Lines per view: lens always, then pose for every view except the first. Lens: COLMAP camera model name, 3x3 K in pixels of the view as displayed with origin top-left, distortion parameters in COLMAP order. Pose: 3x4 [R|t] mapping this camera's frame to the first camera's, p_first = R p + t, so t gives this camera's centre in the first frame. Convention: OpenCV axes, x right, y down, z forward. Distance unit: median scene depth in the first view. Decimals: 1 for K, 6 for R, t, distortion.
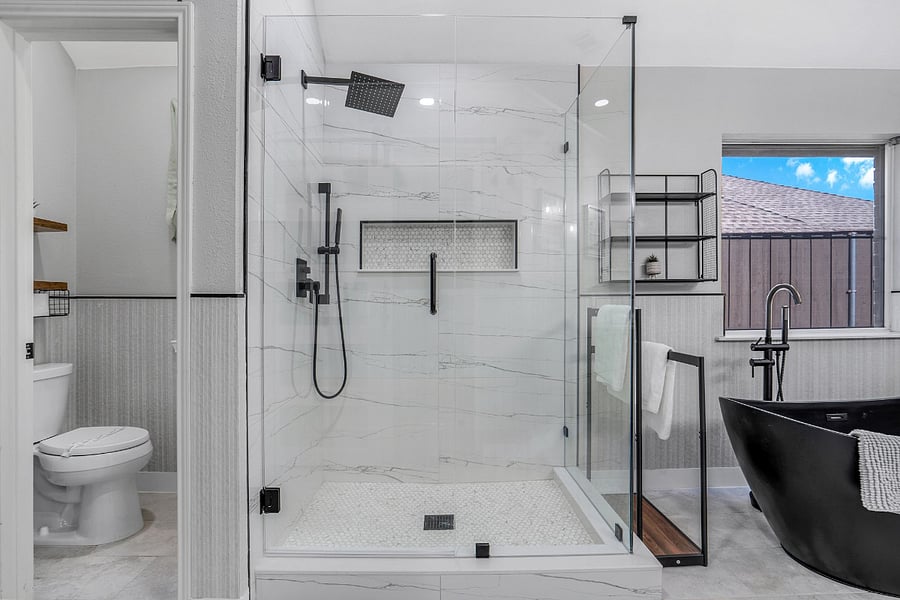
lens RADIAL K [[457.3, 0, 451.6], [0, 457.3, 304.0], [0, 0, 1]] dist [-0.001180, -0.000623]
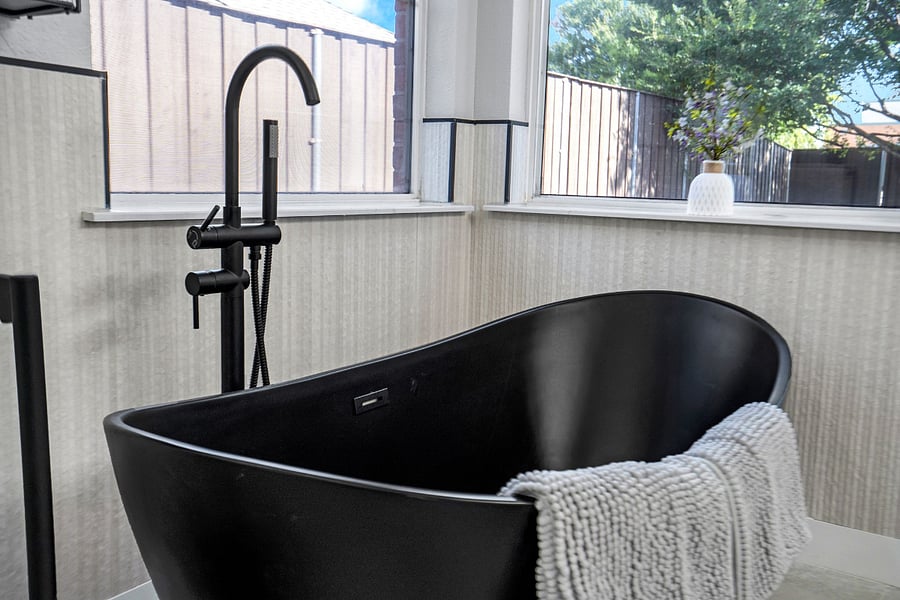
lens RADIAL K [[806.7, 0, 450.0], [0, 806.7, 300.0], [0, 0, 1]] dist [0.070440, 0.005241]
pose [[0.582467, -0.088308, 0.808043, 0.288732], [-0.025099, 0.991653, 0.126466, 0.060453], [-0.812467, -0.093943, 0.575389, 0.507774]]
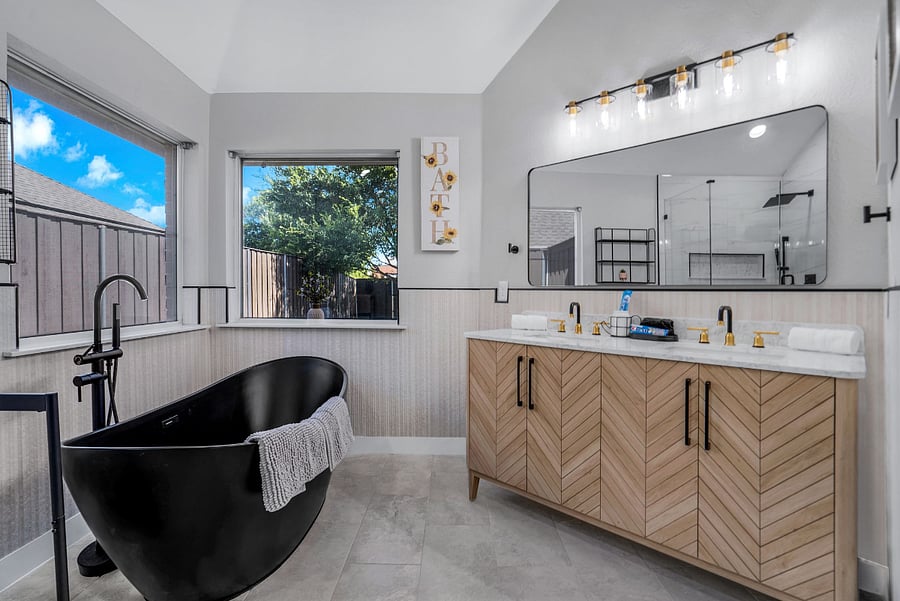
lens RADIAL K [[411.6, 0, 447.4], [0, 411.6, 304.8], [0, 0, 1]] dist [-0.066618, 0.024142]
pose [[0.025870, -0.020166, 0.999462, 0.054852], [0.002631, 0.999794, 0.020104, -0.002814], [-0.999662, 0.002110, 0.025918, 0.402843]]
